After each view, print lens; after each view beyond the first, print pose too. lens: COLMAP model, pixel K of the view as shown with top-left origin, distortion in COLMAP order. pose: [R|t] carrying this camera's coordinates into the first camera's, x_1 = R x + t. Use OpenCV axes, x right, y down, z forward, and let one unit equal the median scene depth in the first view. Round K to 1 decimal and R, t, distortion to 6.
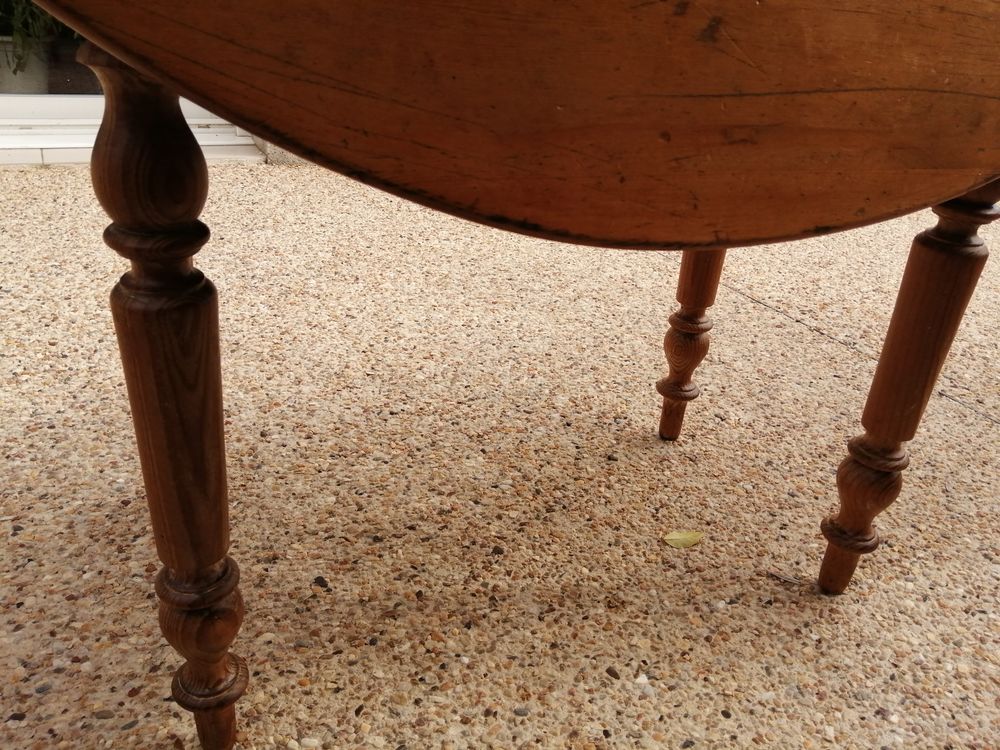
lens RADIAL K [[799.1, 0, 497.8], [0, 799.1, 356.4], [0, 0, 1]] dist [0.024529, -0.068221]
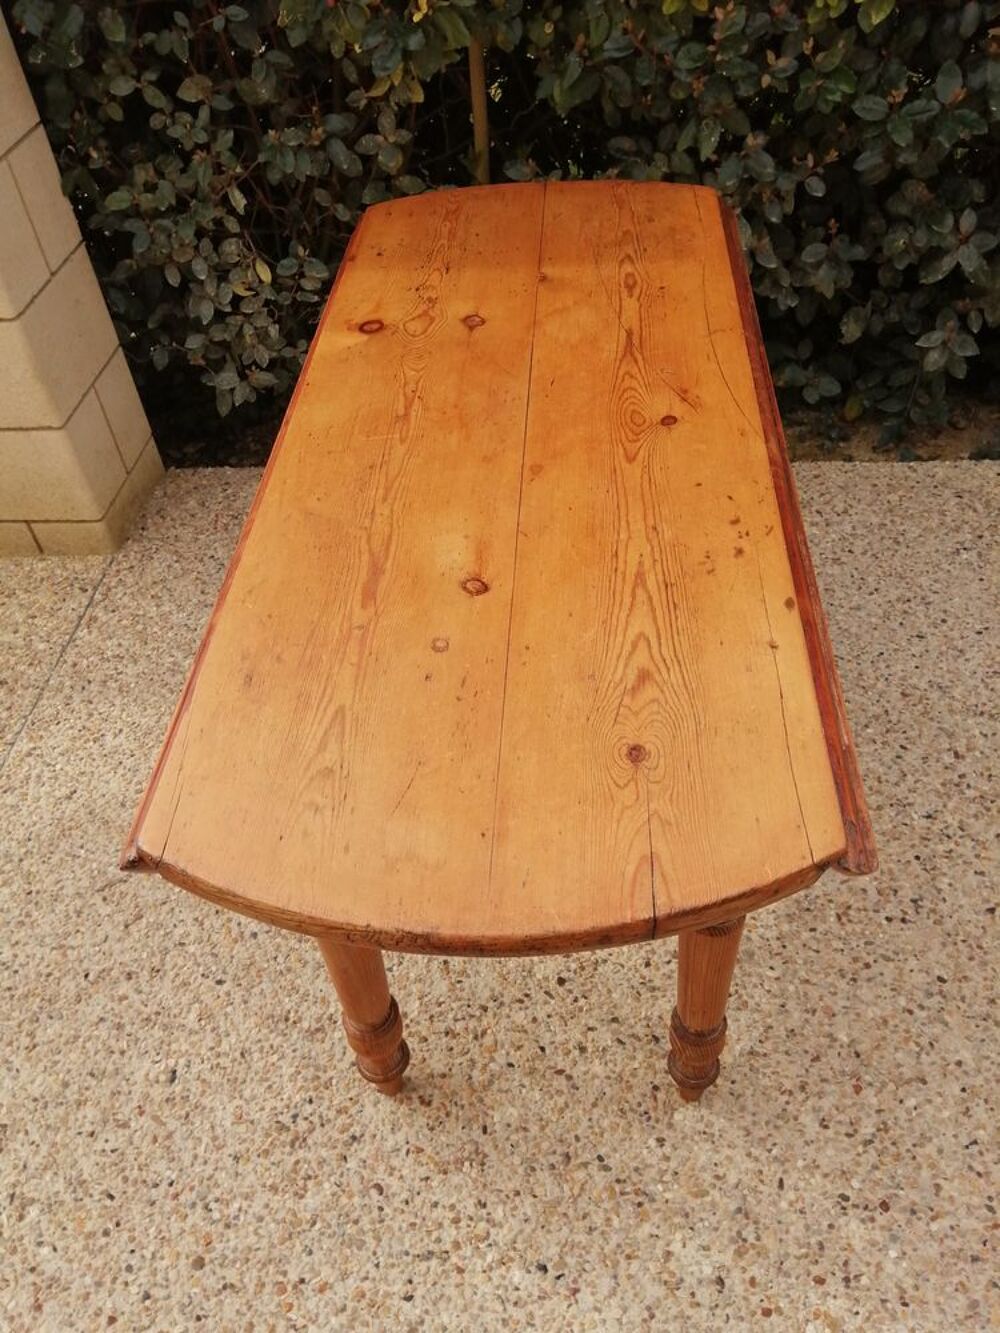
lens RADIAL K [[1065.2, 0, 493.8], [0, 1065.2, 662.9], [0, 0, 1]] dist [0.024529, -0.068221]
pose [[-0.836345, -0.402108, 0.372606, -0.330361], [0.244686, 0.334413, 0.910108, -1.430770], [-0.490566, 0.852336, -0.181294, 1.029505]]
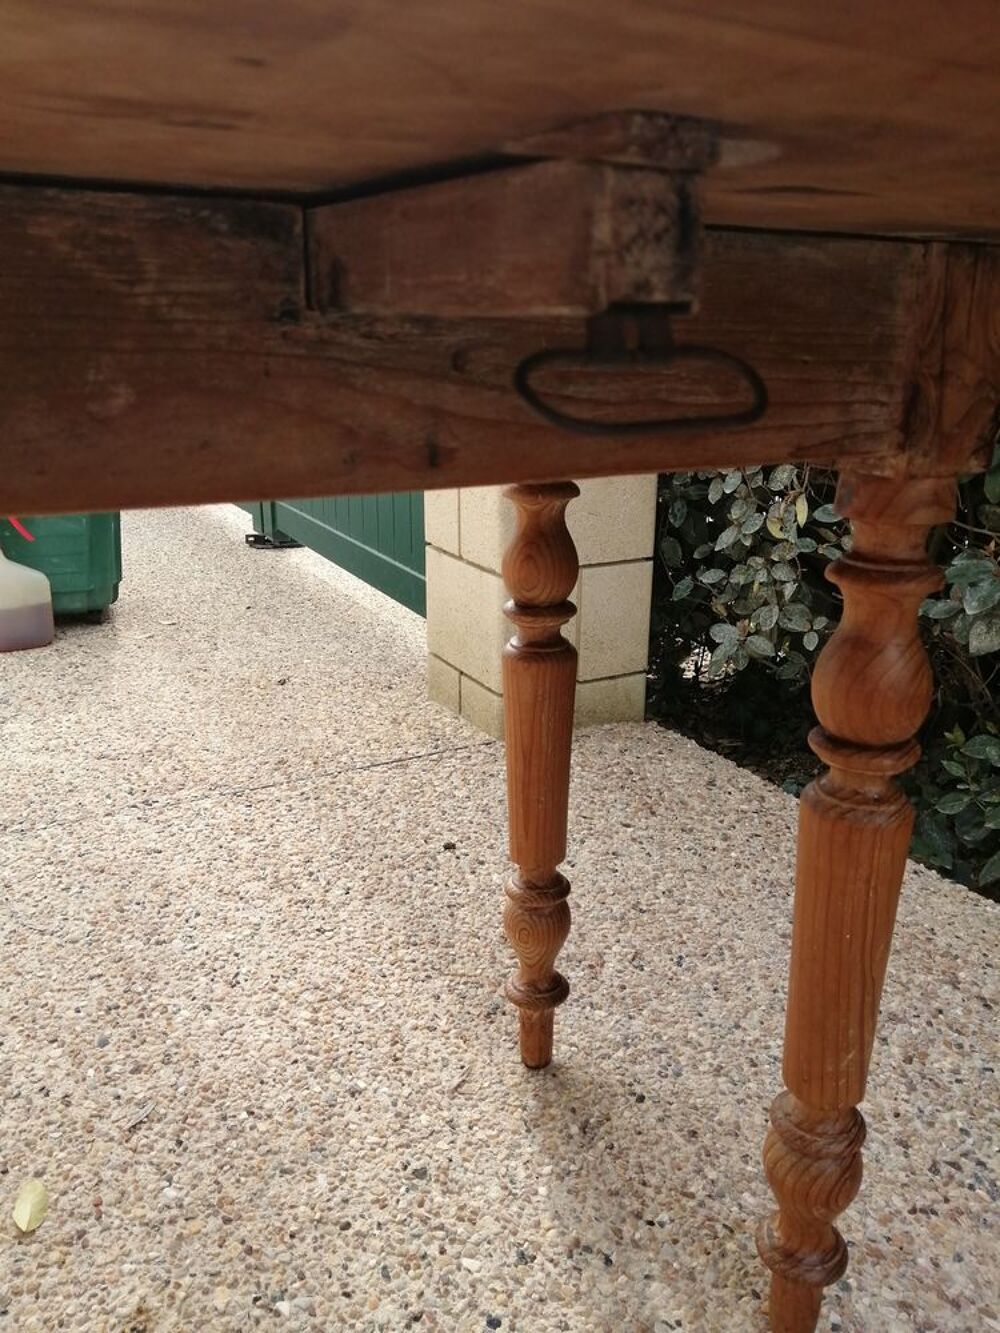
lens RADIAL K [[1065.2, 0, 502.8], [0, 1065.2, 655.8], [0, 0, 1]] dist [0.024529, -0.068221]
pose [[-0.011675, -0.379896, 0.924955, -0.465441], [0.424048, 0.835840, 0.348647, -0.332005], [-0.905565, 0.396295, 0.151336, 0.392076]]
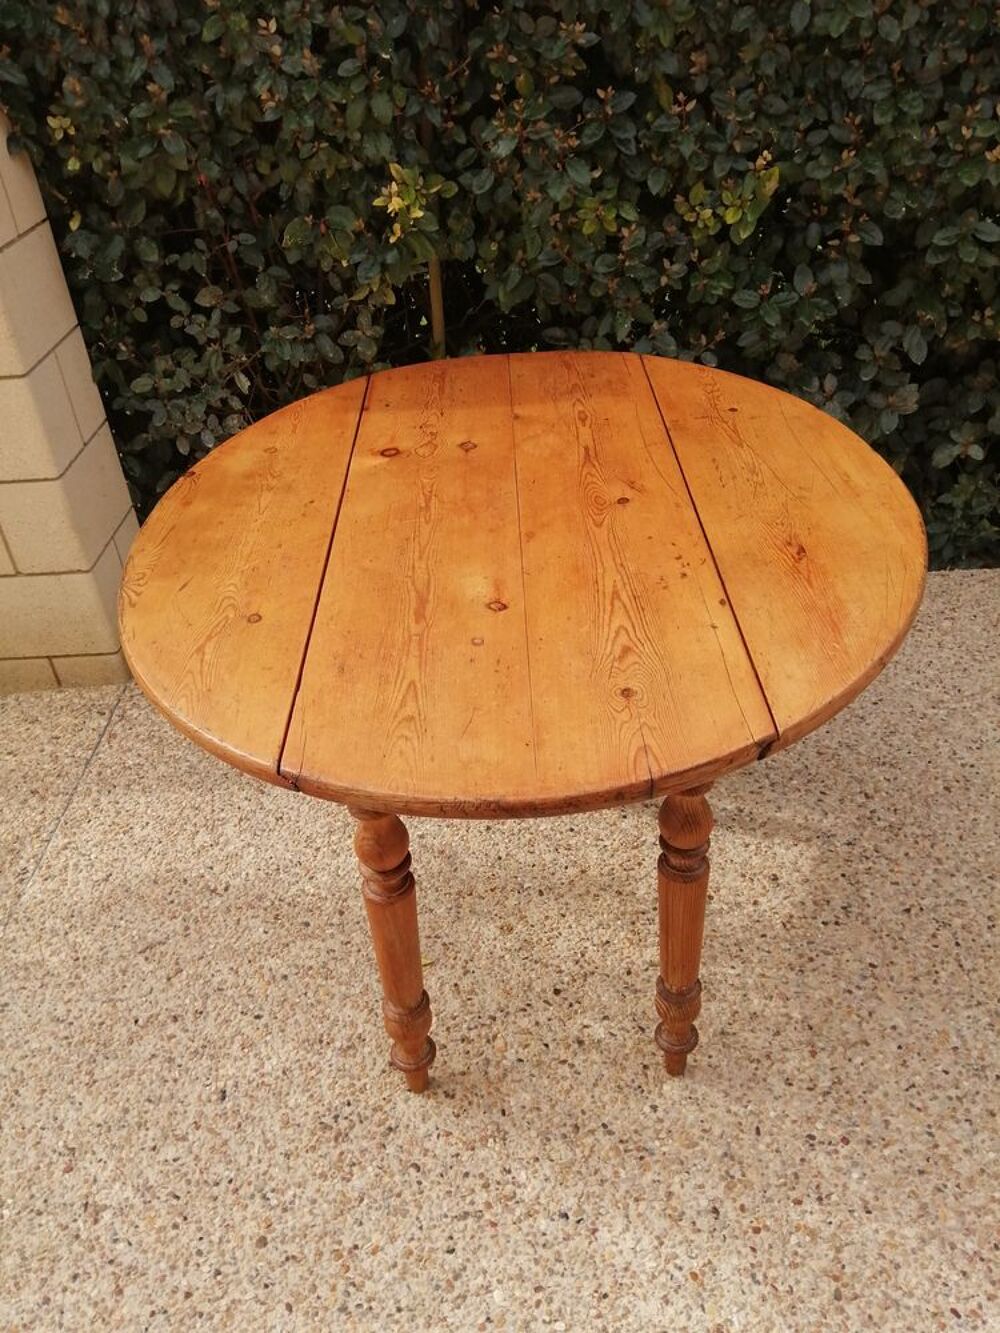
lens RADIAL K [[1065.2, 0, 498.8], [0, 1065.2, 657.5], [0, 0, 1]] dist [0.024529, -0.068221]
pose [[-0.880241, -0.291612, 0.374350, -0.453059], [0.201244, 0.485028, 0.851028, -1.691158], [-0.429740, 0.824446, -0.368257, 1.356716]]
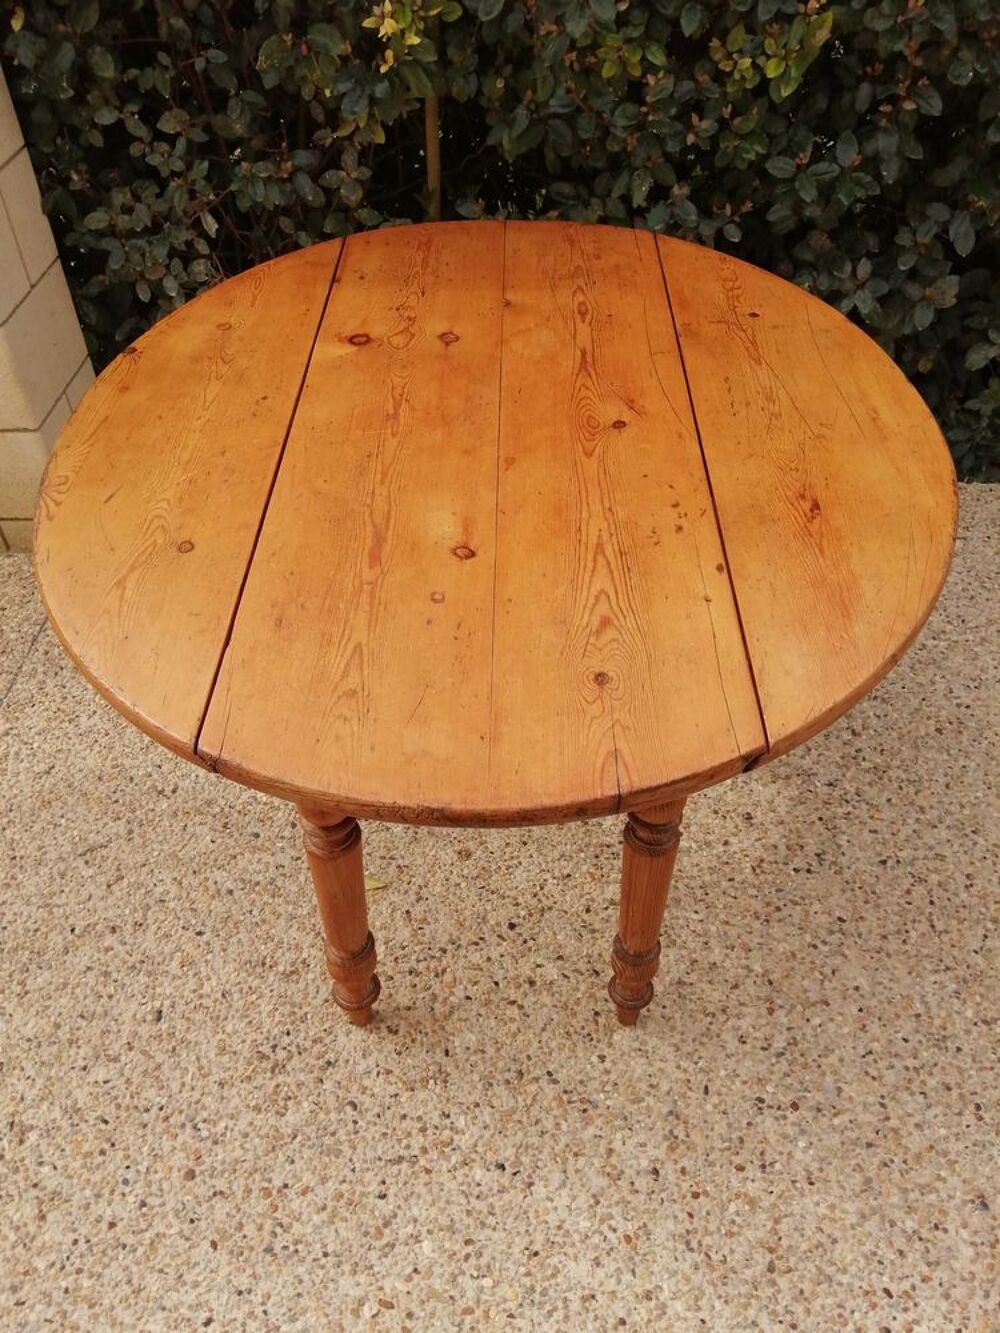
lens RADIAL K [[1065.2, 0, 496.5], [0, 1065.2, 662.9], [0, 0, 1]] dist [0.024529, -0.068221]
pose [[-0.861533, -0.399023, 0.313913, -0.375645], [0.167585, 0.360142, 0.917722, -1.605398], [-0.479246, 0.843254, -0.243404, 1.176648]]
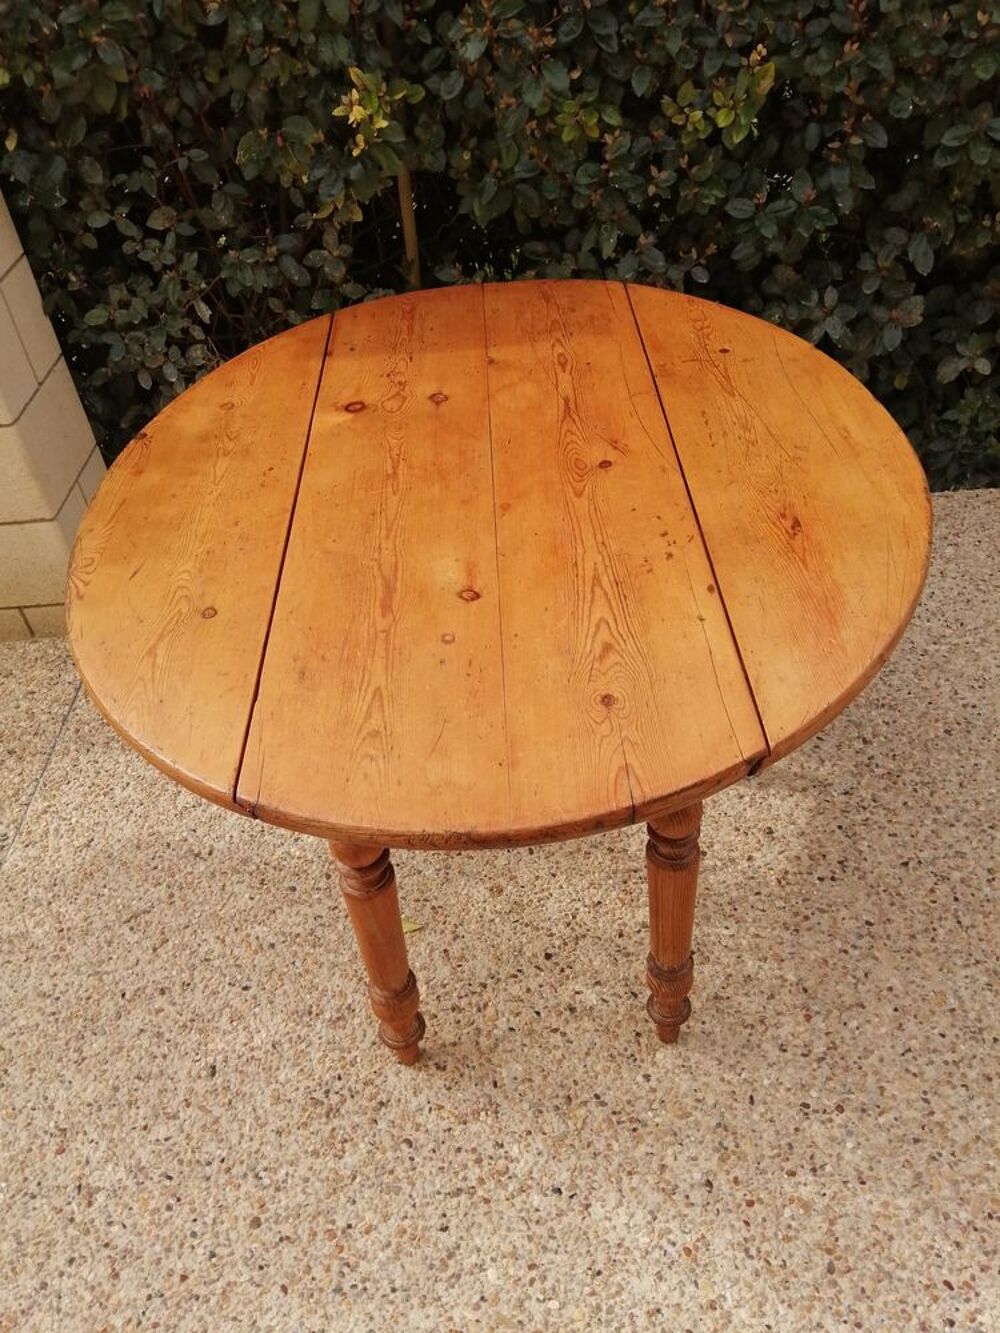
lens RADIAL K [[1065.2, 0, 493.7], [0, 1065.2, 661.6], [0, 0, 1]] dist [0.024529, -0.068221]
pose [[-0.886590, -0.307710, 0.345360, -0.408621], [0.215029, 0.386877, 0.896710, -1.662293], [-0.409538, 0.869276, -0.276835, 1.207728]]
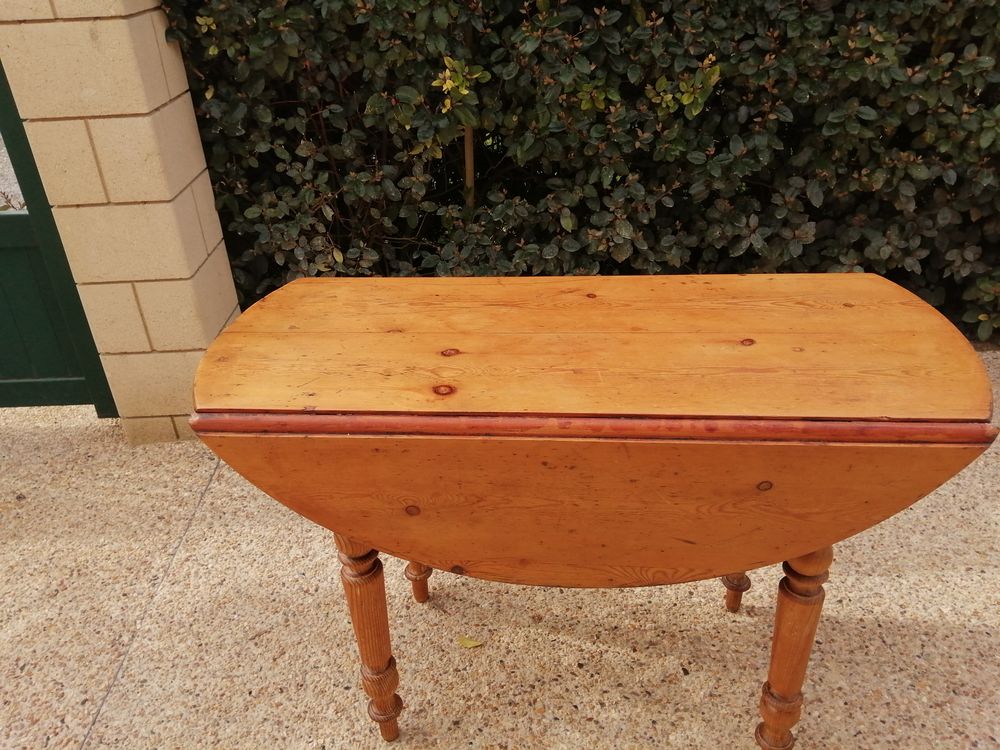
lens RADIAL K [[799.1, 0, 504.3], [0, 799.1, 360.4], [0, 0, 1]] dist [0.024529, -0.068221]
pose [[-0.894911, -0.257919, 0.364159, -0.338445], [0.163661, 0.569492, 0.805540, -1.679823], [-0.415149, 0.780485, -0.467434, 1.491812]]
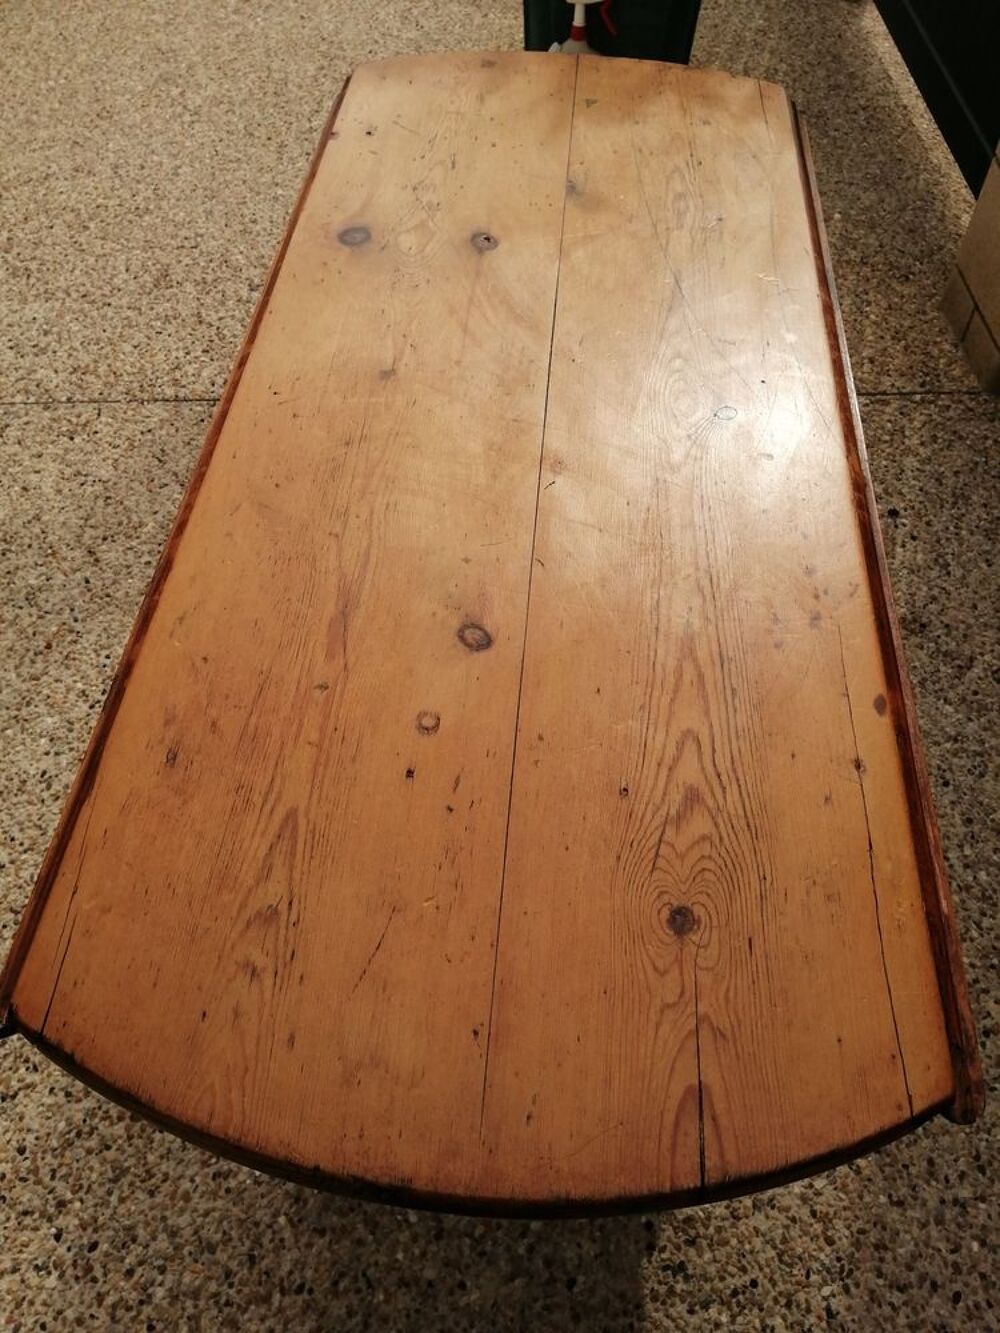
lens RADIAL K [[1065.2, 0, 491.7], [0, 1065.2, 665.1], [0, 0, 1]] dist [0.024529, -0.068221]
pose [[-0.818516, -0.506123, 0.271792, -0.144206], [0.178331, 0.225887, 0.957692, -1.282332], [-0.546104, 0.832355, -0.094635, 0.878906]]
